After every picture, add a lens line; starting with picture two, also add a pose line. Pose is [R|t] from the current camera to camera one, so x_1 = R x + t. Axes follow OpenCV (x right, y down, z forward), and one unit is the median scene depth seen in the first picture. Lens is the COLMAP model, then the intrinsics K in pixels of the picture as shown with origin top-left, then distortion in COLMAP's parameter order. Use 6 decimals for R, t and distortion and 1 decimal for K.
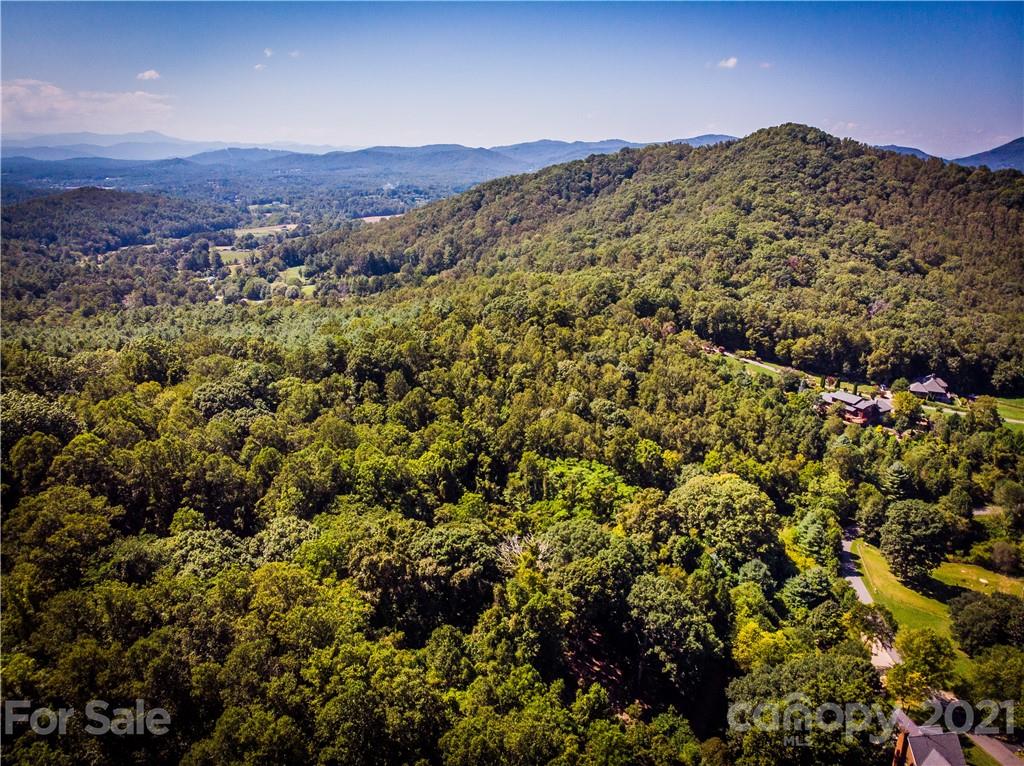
lens RADIAL K [[753.5, 0, 514.8], [0, 753.5, 379.2], [0, 0, 1]] dist [0.000819, -0.006124]
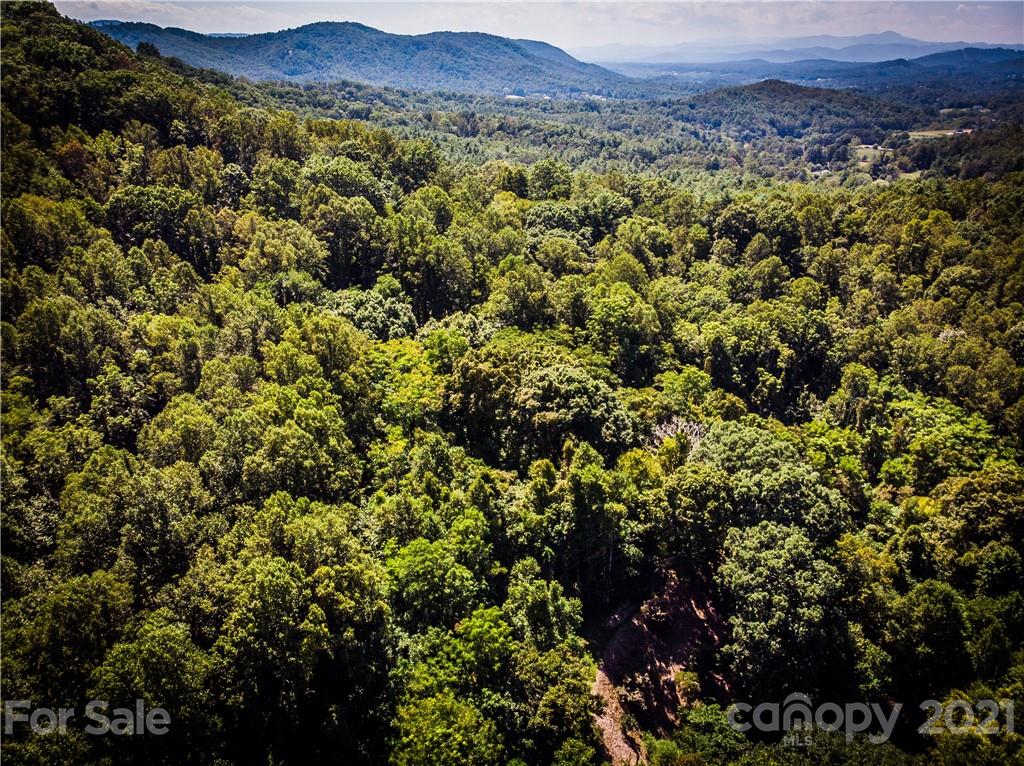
lens RADIAL K [[751.4, 0, 514.9], [0, 751.4, 386.1], [0, 0, 1]] dist [0.004107, -0.000421]
pose [[0.655588, 0.302794, -0.691752, 0.271136], [-0.217274, 0.952983, 0.211225, 0.031606], [0.723185, 0.011823, 0.690553, 0.220274]]
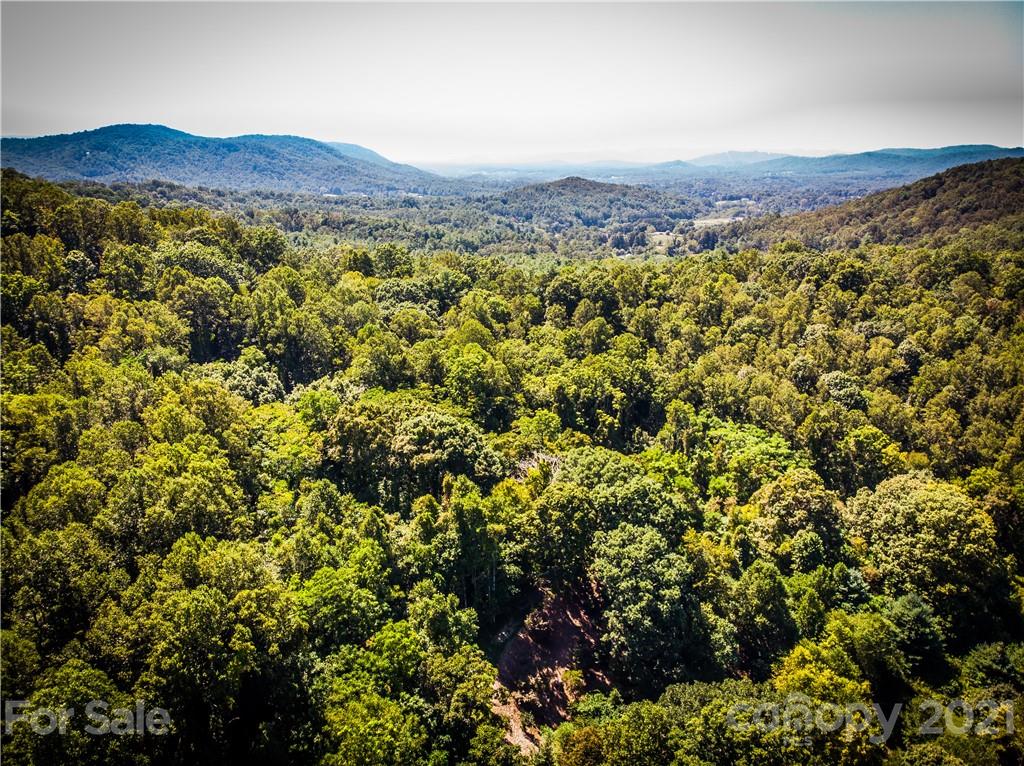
lens RADIAL K [[752.6, 0, 515.2], [0, 752.6, 382.4], [0, 0, 1]] dist [0.000810, 0.007080]
pose [[0.813058, 0.164726, -0.558393, 0.295419], [-0.166138, 0.984902, 0.048640, 0.058421], [0.557975, 0.053223, 0.828150, 0.164143]]
